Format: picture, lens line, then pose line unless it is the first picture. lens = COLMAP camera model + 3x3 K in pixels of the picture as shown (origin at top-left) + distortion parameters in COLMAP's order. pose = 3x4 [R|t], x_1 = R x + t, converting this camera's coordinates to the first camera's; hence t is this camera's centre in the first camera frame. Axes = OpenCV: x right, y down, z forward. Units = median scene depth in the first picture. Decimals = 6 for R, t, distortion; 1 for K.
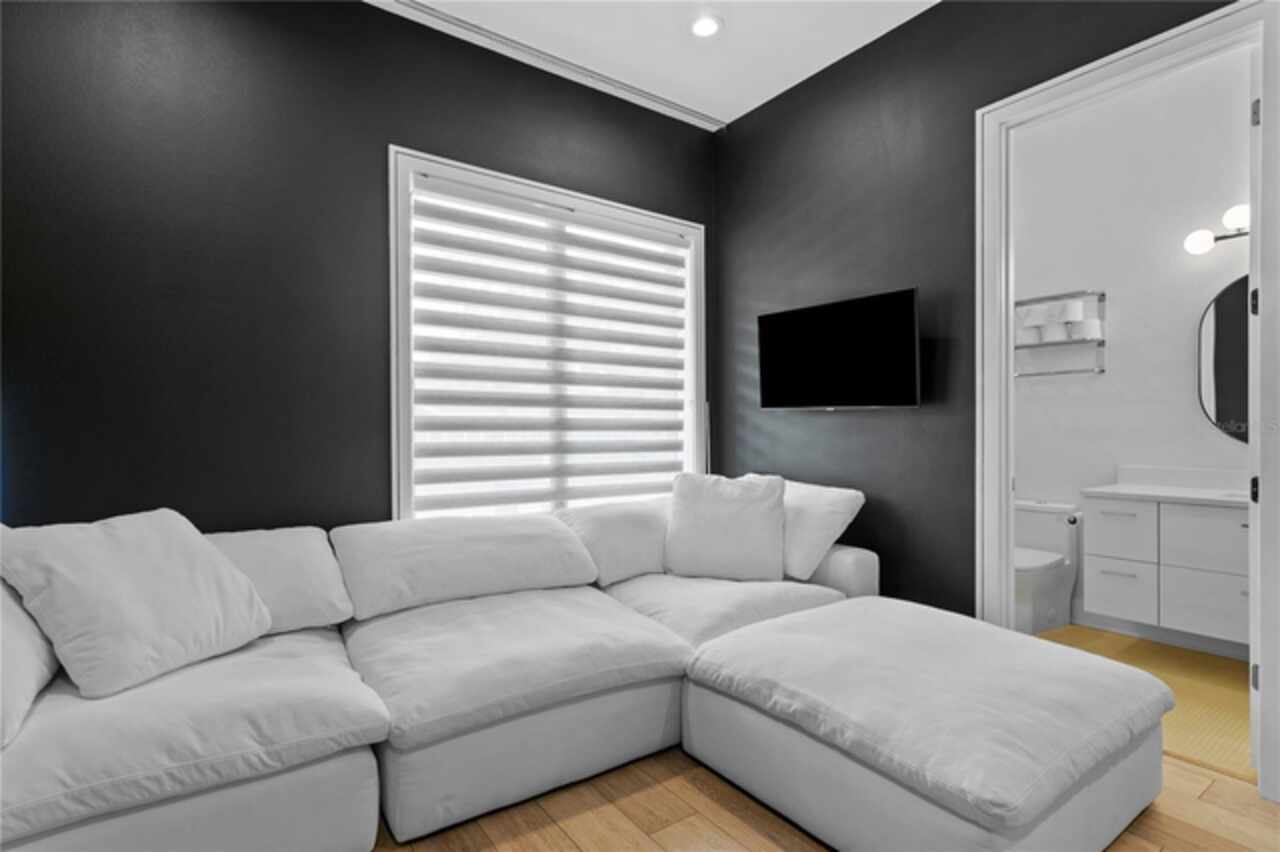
lens RADIAL K [[607.9, 0, 642.1], [0, 607.9, 430.5], [0, 0, 1]] dist [-0.000452, 0.001877]
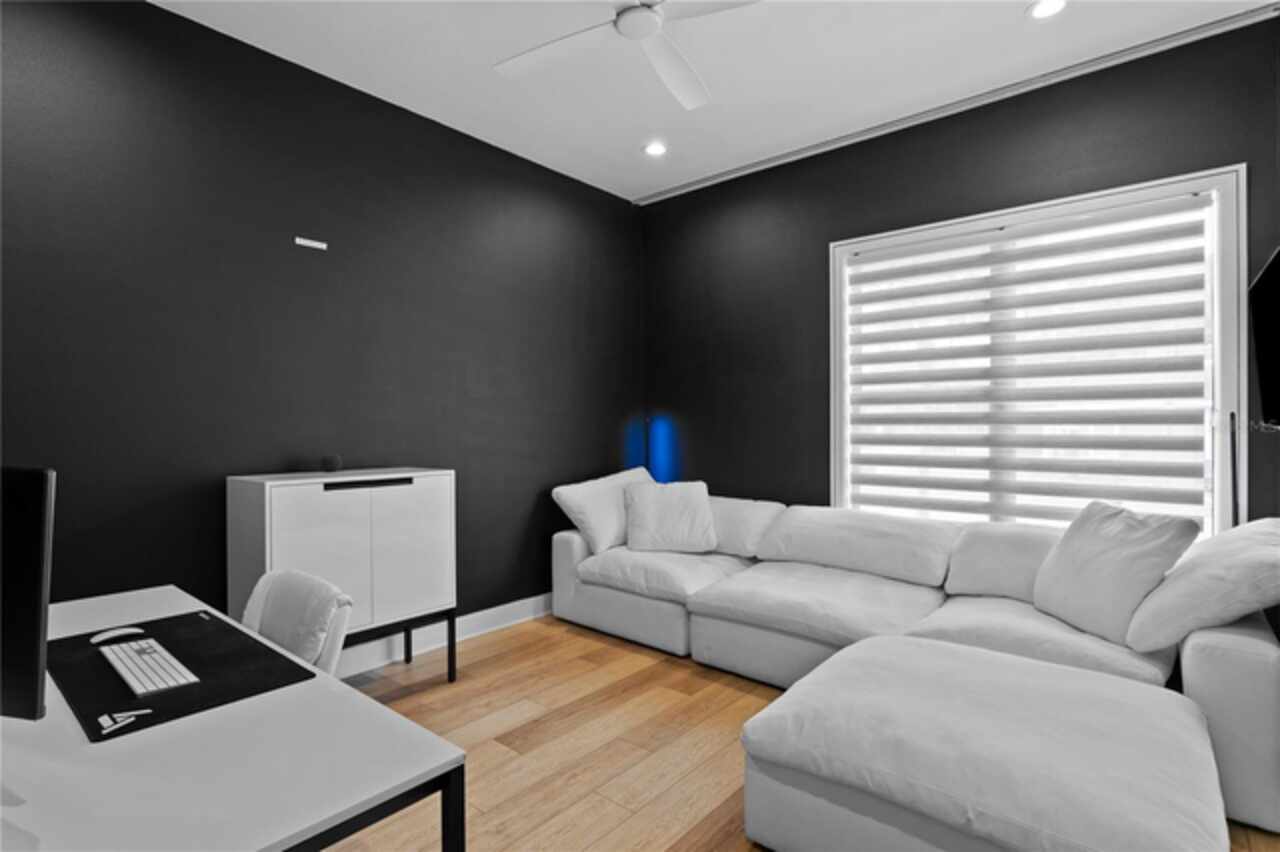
lens RADIAL K [[634.0, 0, 642.8], [0, 634.0, 424.5], [0, 0, 1]] dist [-0.011758, 0.004597]
pose [[0.273635, 0.001396, -0.961833, 1.077017], [-0.000356, 0.999999, 0.001350, -0.056925], [0.961834, -0.000027, 0.273635, 0.208419]]
